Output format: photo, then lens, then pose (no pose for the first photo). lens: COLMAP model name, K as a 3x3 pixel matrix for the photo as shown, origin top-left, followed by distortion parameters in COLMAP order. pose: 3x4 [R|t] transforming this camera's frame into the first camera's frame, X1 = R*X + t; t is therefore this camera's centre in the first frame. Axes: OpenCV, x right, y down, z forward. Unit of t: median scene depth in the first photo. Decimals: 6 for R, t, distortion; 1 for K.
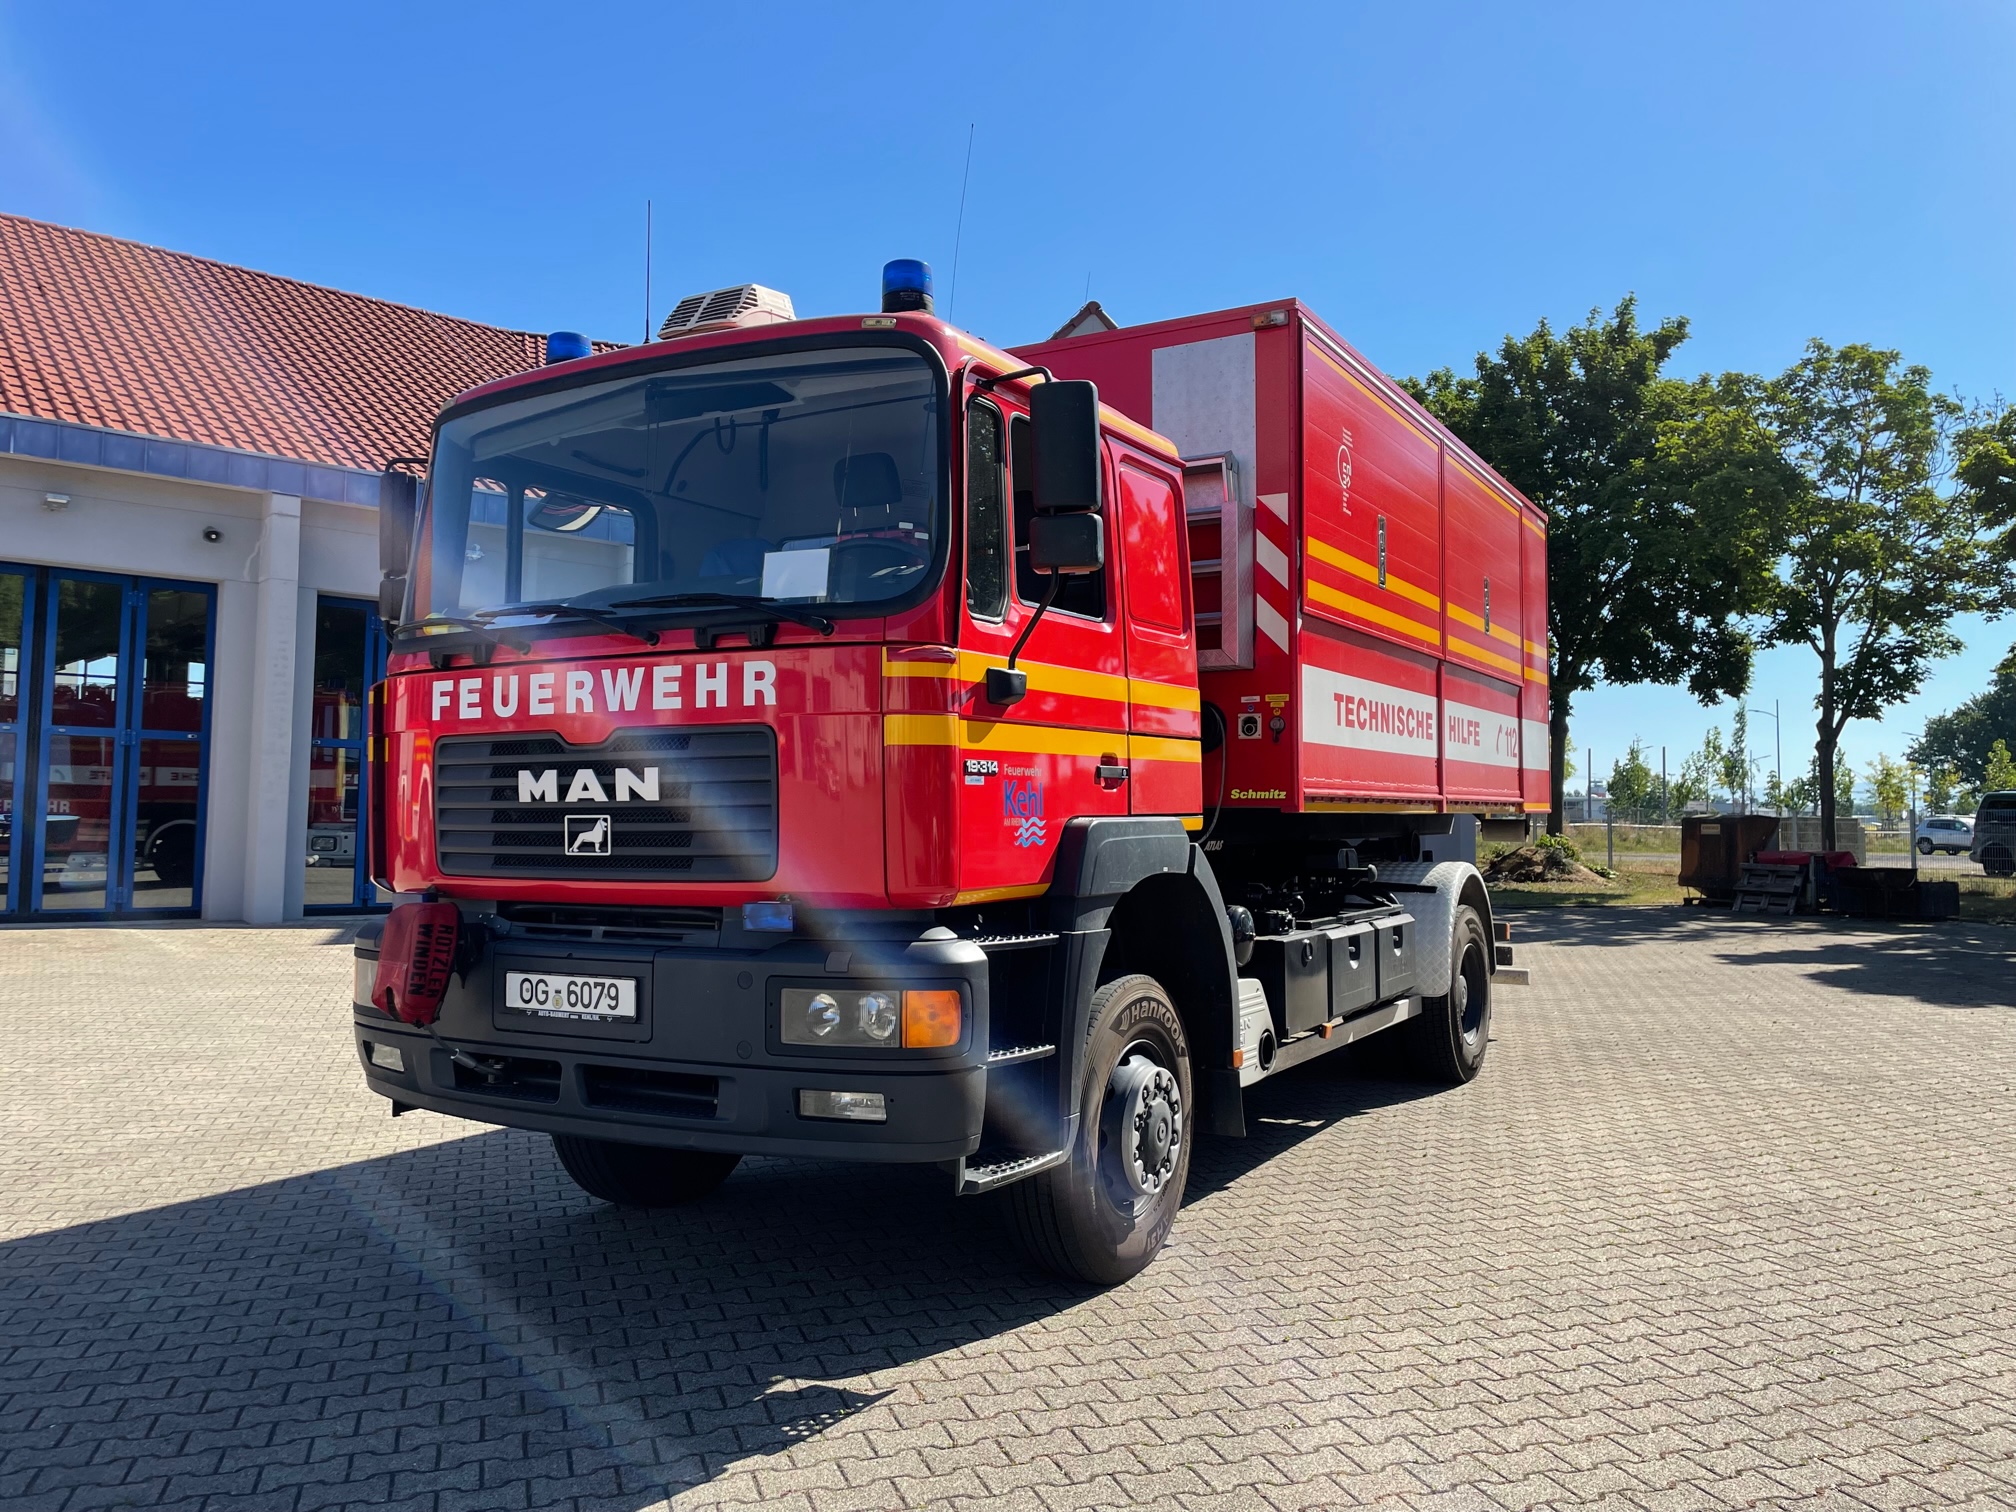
lens RADIAL K [[1612.9, 0, 1008.0], [0, 1612.9, 756.0], [0, 0, 1]] dist [0.053135, 0.000151]
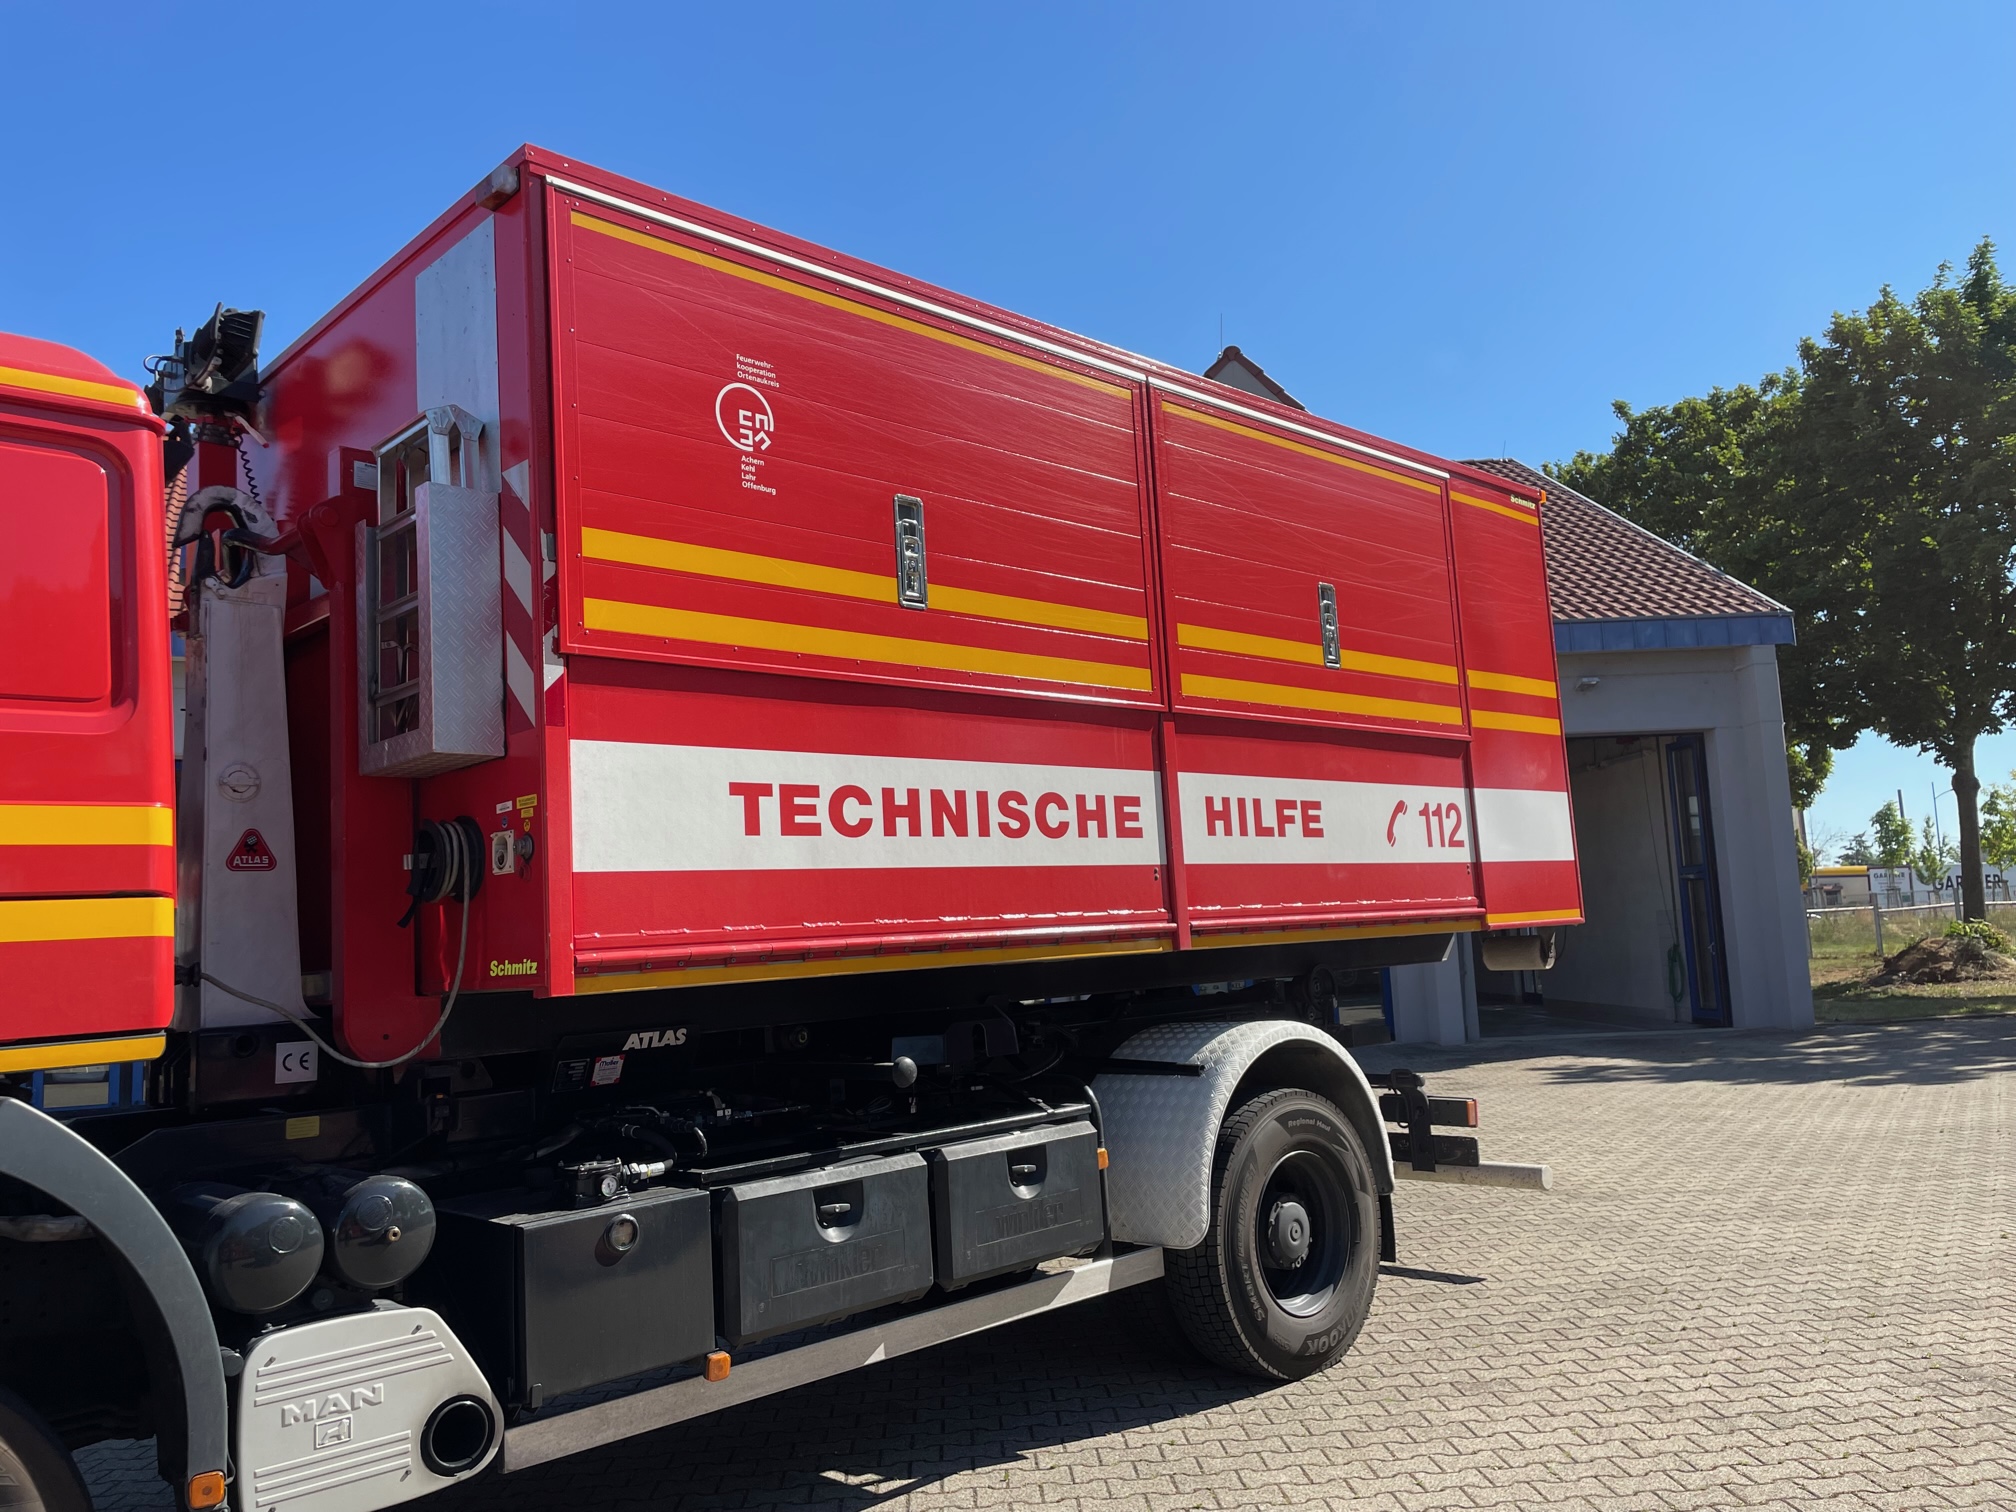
lens RADIAL K [[1558.1, 0, 1008.0], [0, 1558.1, 756.0], [0, 0, 1]] dist [0.118152, -0.167576]
pose [[0.952158, -0.089524, -0.292200, 0.383514], [0.068059, 0.994236, -0.082836, 0.005451], [0.297932, 0.058986, 0.952763, 0.382613]]
